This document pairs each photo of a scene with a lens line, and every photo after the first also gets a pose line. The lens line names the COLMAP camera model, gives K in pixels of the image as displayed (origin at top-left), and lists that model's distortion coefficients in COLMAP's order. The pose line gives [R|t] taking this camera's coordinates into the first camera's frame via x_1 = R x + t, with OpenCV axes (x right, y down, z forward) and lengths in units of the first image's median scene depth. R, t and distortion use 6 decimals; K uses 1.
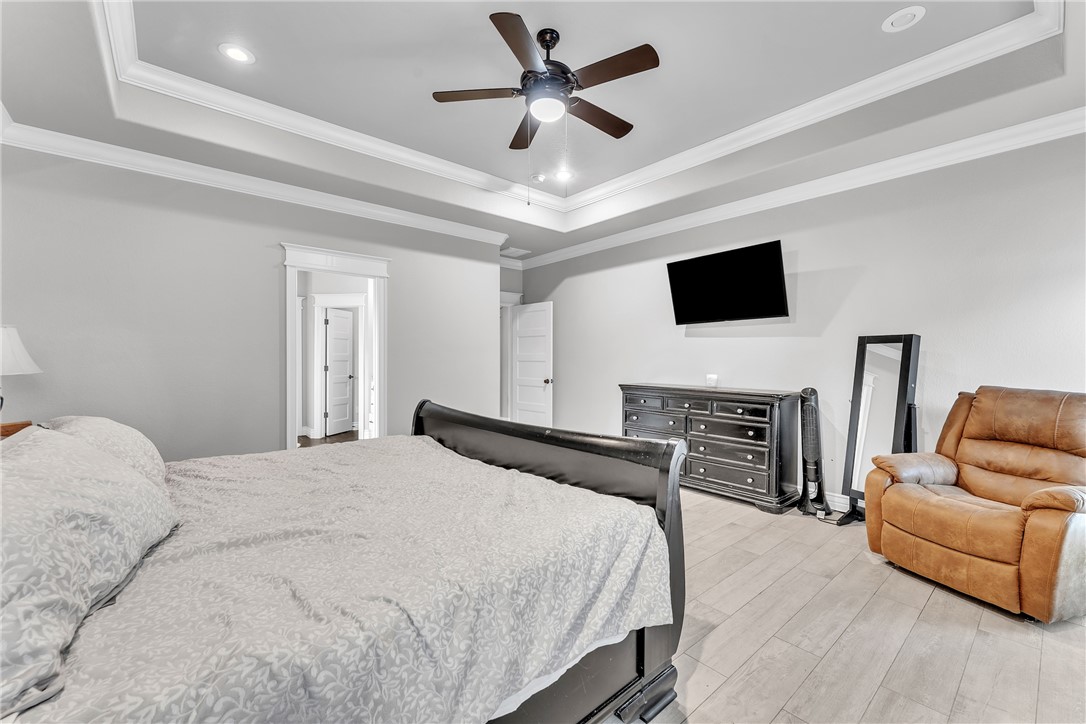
lens RADIAL K [[449.9, 0, 542.5], [0, 449.9, 357.3], [0, 0, 1]] dist [-0.004701, -0.000391]
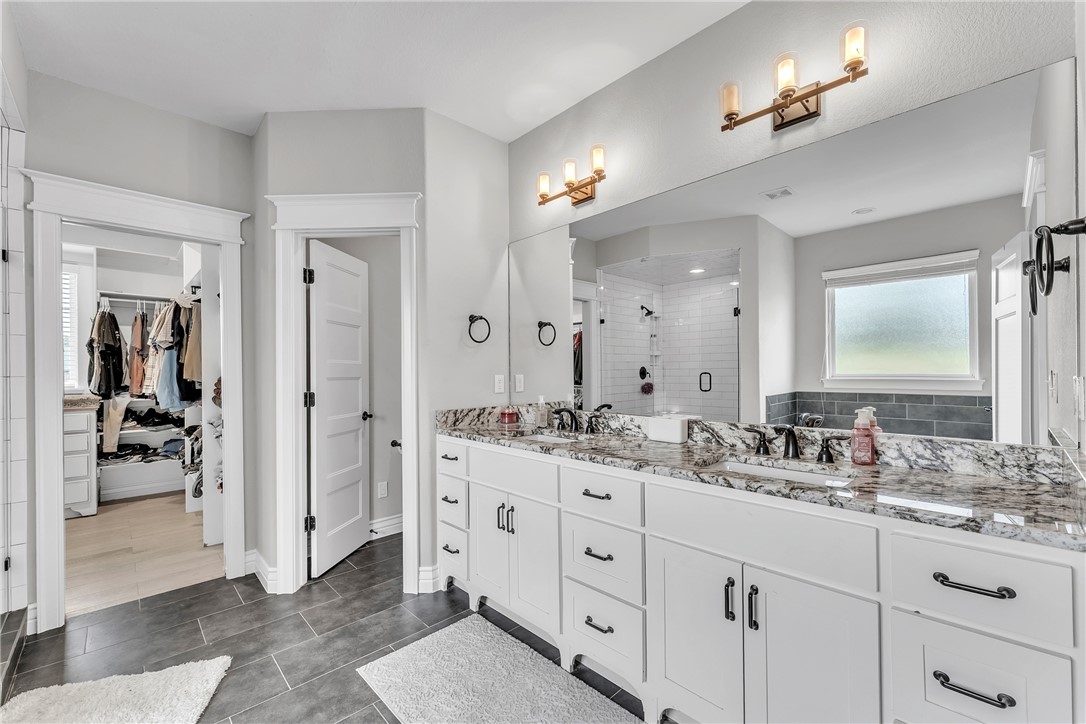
lens RADIAL K [[449.9, 0, 544.8], [0, 449.9, 366.6], [0, 0, 1]] dist [-0.004701, -0.000391]
pose [[0.997708, -0.009707, 0.066969, -0.308867], [0.009746, 0.999952, -0.000260, -0.000814], [-0.066963, 0.000912, 0.997755, 0.610766]]
